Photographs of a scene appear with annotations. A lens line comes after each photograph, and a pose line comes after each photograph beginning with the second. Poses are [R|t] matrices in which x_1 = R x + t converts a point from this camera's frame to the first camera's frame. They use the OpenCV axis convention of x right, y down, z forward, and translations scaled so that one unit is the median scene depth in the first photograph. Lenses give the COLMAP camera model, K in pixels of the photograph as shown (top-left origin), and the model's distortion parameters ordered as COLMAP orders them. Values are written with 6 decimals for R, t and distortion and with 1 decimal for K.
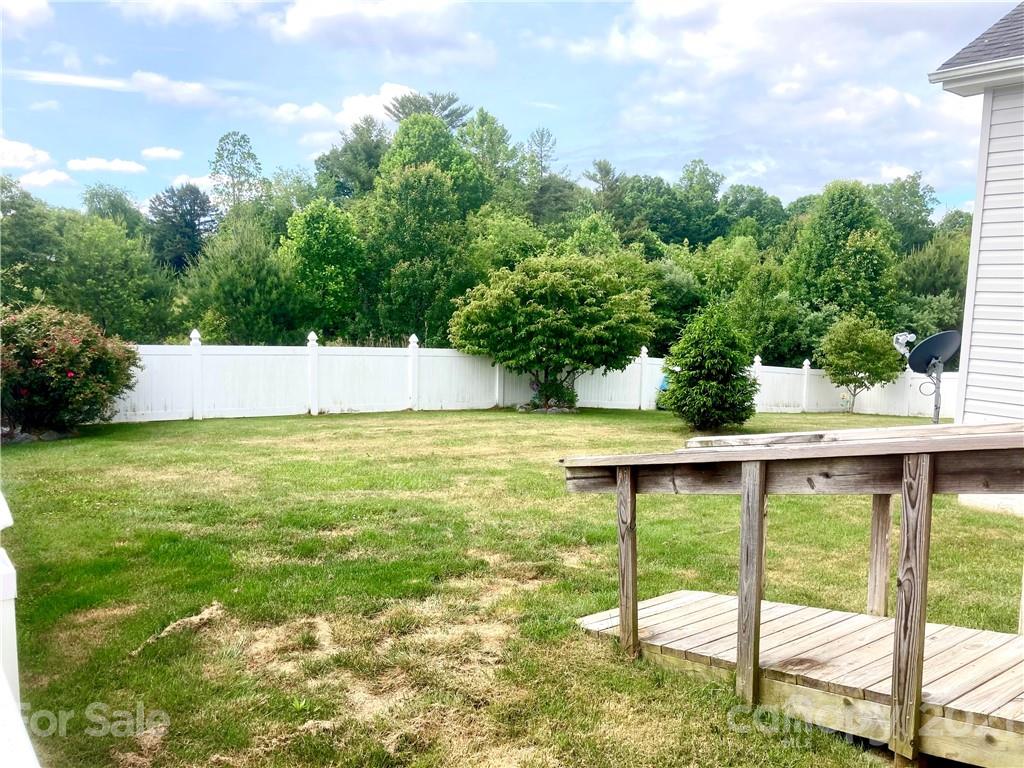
lens RADIAL K [[849.2, 0, 512.0], [0, 849.2, 384.0], [0, 0, 1]] dist [0.007201, 0.009180]
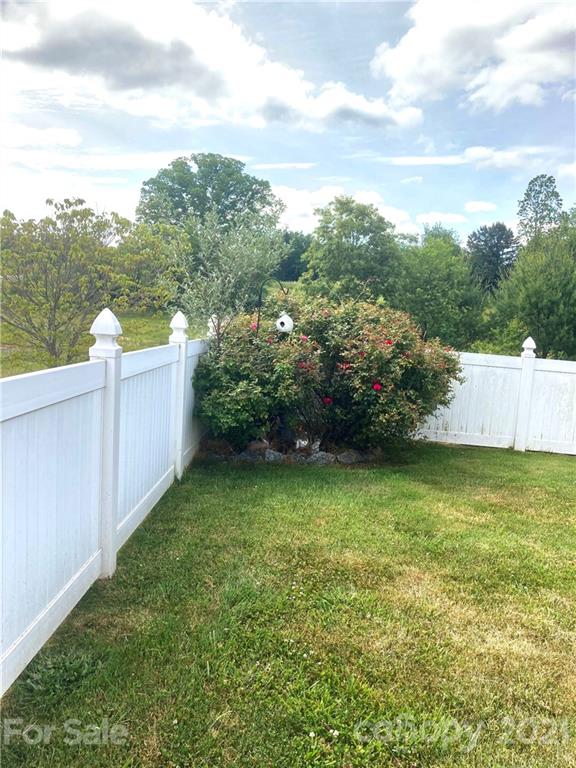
lens RADIAL K [[636.9, 0, 288.0], [0, 636.9, 384.0], [0, 0, 1]] dist [0.007201, 0.009180]
pose [[0.788871, 0.107170, -0.605143, -0.079164], [-0.100657, 0.993912, 0.044803, -0.010690], [0.606260, 0.025568, 0.794855, 0.167251]]
